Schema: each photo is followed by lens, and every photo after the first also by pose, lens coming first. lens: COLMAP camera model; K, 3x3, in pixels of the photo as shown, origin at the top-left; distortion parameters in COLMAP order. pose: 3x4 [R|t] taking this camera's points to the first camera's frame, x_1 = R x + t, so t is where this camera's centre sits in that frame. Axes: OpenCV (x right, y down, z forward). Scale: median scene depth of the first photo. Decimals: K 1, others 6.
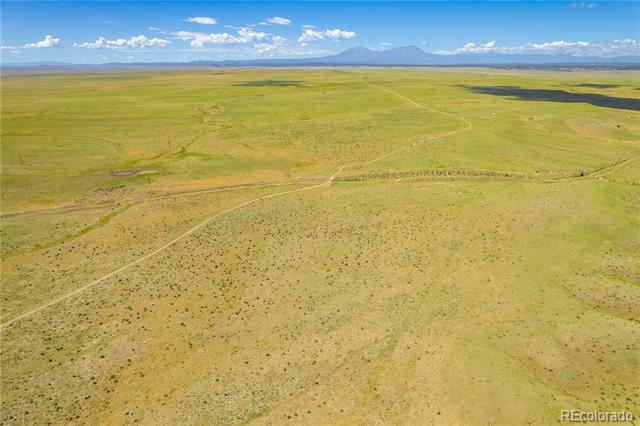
lens RADIAL K [[411.8, 0, 321.0], [0, 411.8, 207.7], [0, 0, 1]] dist [-0.073965, 0.065761]
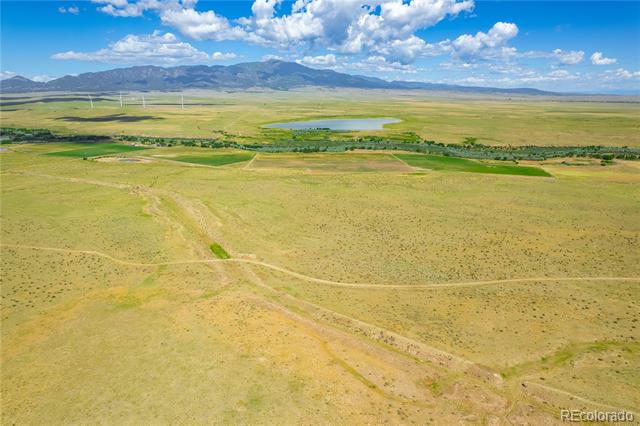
lens RADIAL K [[411.8, 0, 322.1], [0, 411.8, 218.4], [0, 0, 1]] dist [-0.073965, 0.065761]
pose [[-0.482407, -0.264292, 0.835125, -0.578175], [0.292387, 0.850130, 0.437937, -0.358461], [-0.825708, 0.455444, -0.332833, 1.008485]]
